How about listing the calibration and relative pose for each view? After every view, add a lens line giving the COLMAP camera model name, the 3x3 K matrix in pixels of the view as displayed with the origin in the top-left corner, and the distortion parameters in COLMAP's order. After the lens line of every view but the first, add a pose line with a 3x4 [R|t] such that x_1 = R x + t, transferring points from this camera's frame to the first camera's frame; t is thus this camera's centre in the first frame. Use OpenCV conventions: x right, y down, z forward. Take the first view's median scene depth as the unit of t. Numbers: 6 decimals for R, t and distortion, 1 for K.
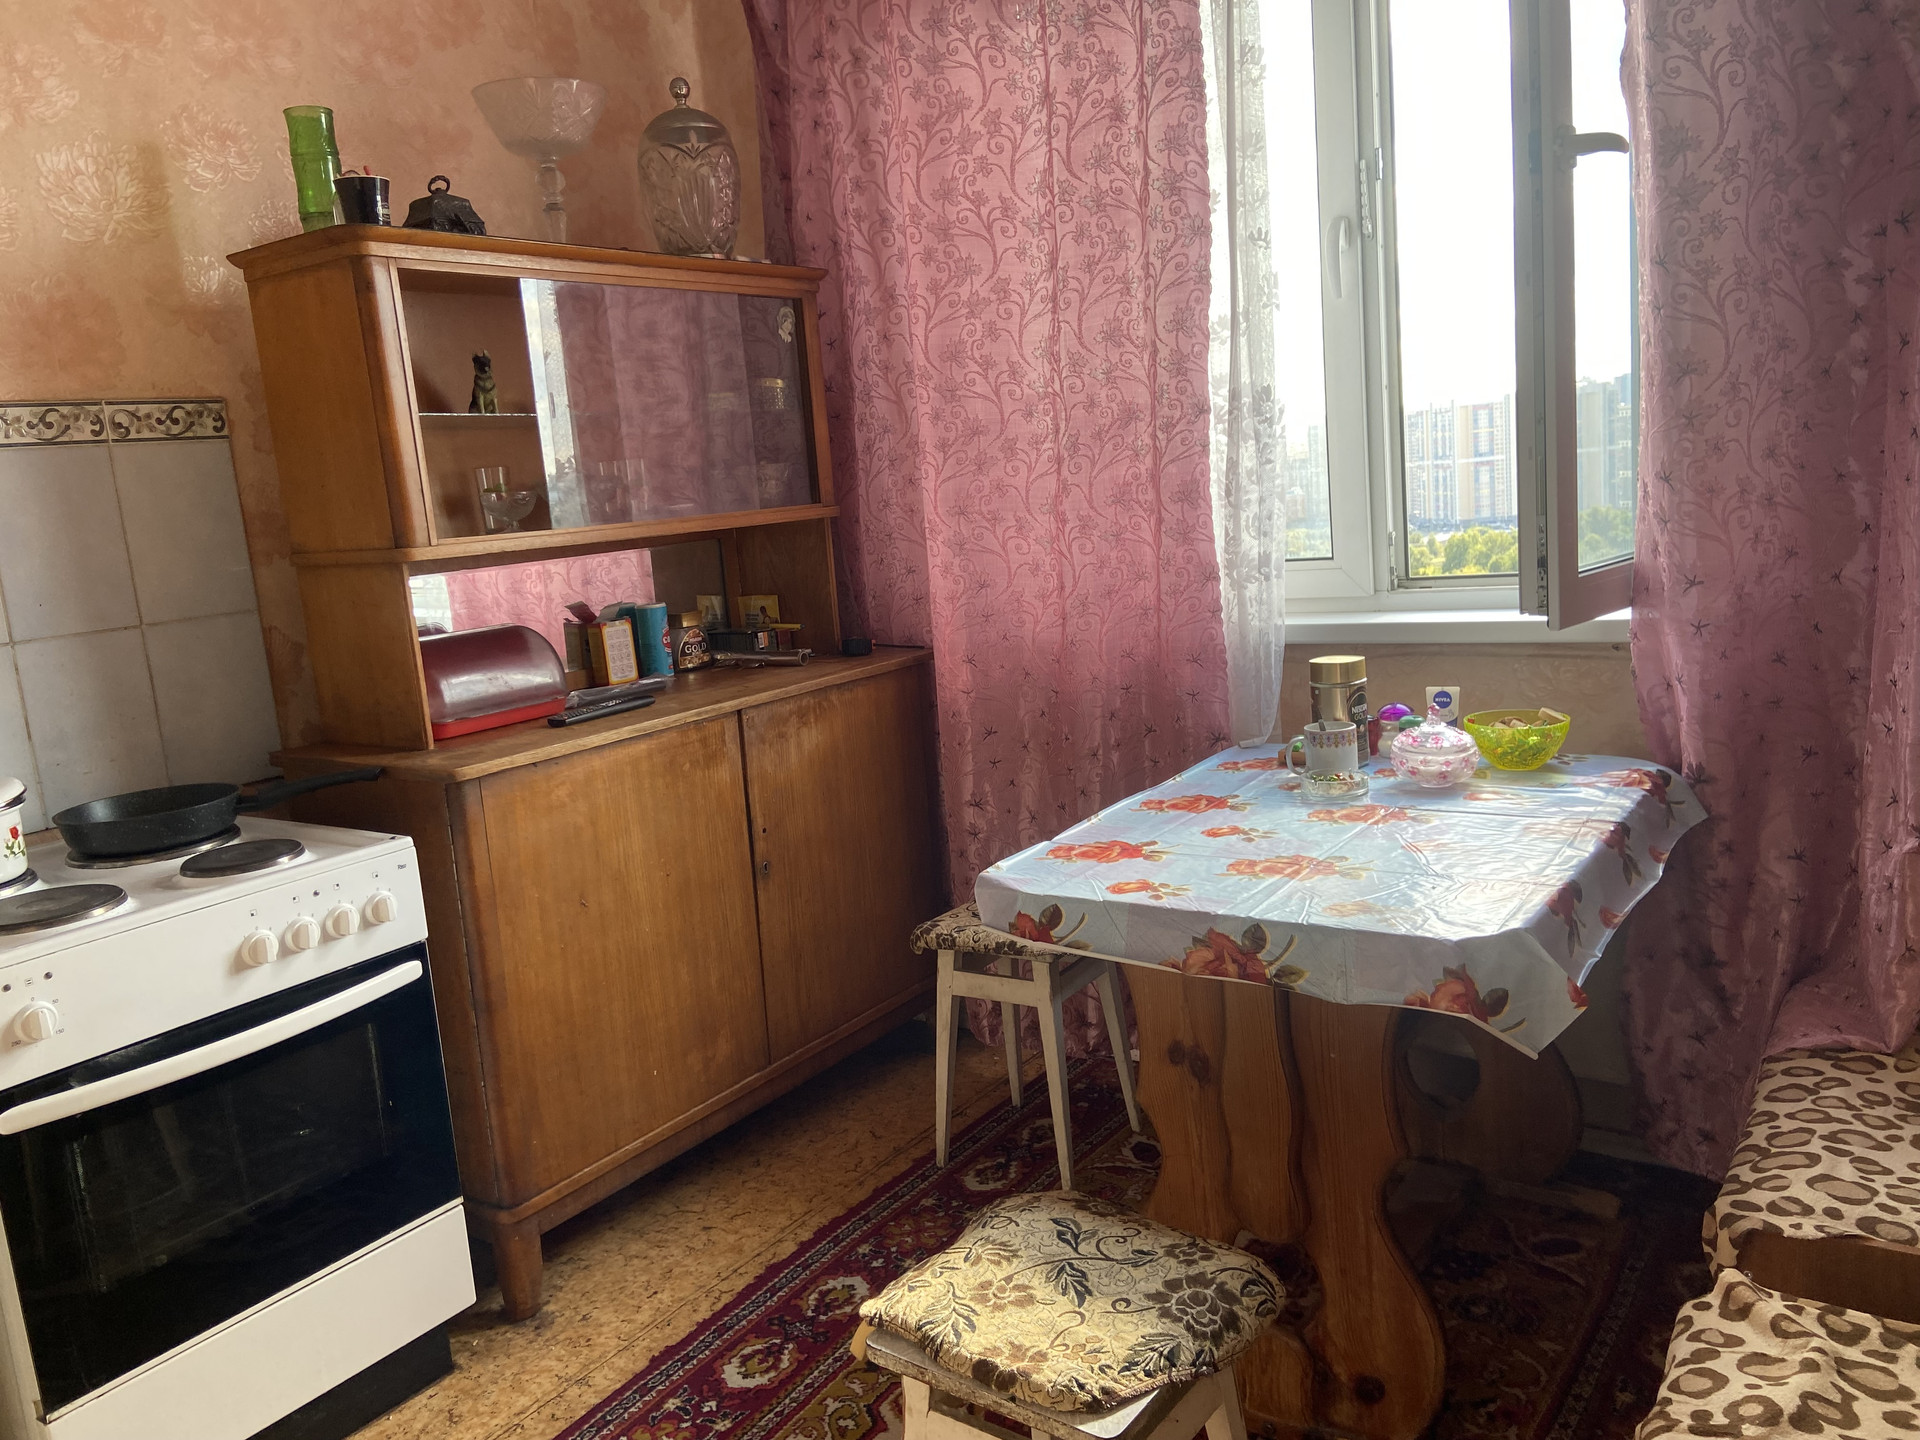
lens RADIAL K [[1420.0, 0, 959.8], [0, 1420.0, 710.5], [0, 0, 1]] dist [0.078418, -0.102515]
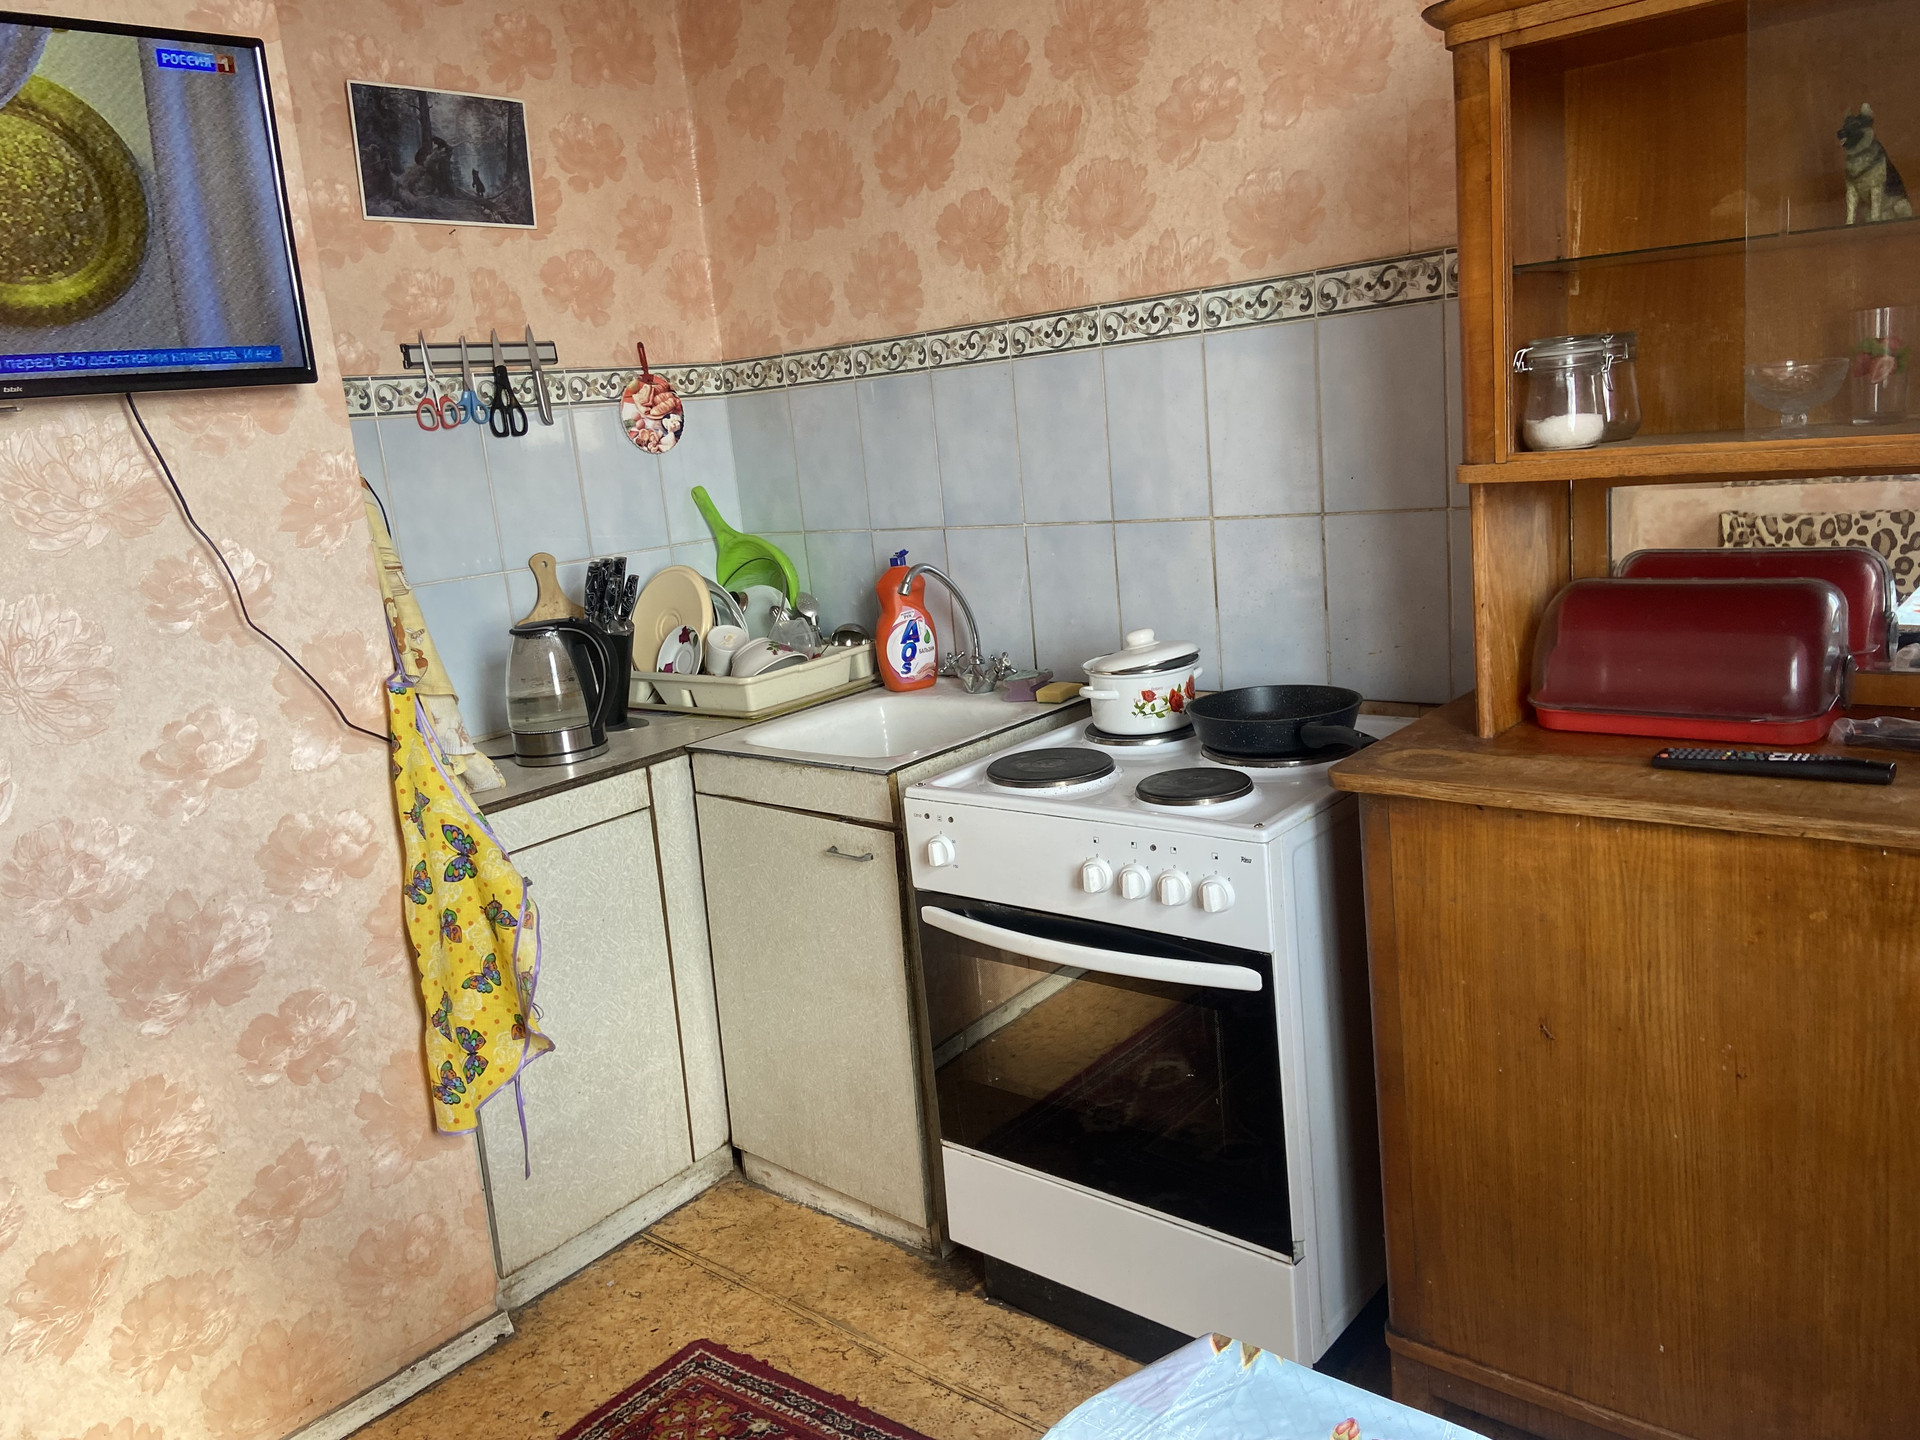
lens RADIAL K [[1420.0, 0, 967.1], [0, 1420.0, 729.3], [0, 0, 1]] dist [0.078418, -0.102515]
pose [[-0.060729, 0.296711, -0.953034, 0.364961], [-0.075868, 0.950662, 0.300807, -0.188510], [0.995267, 0.090573, -0.035221, 0.811317]]
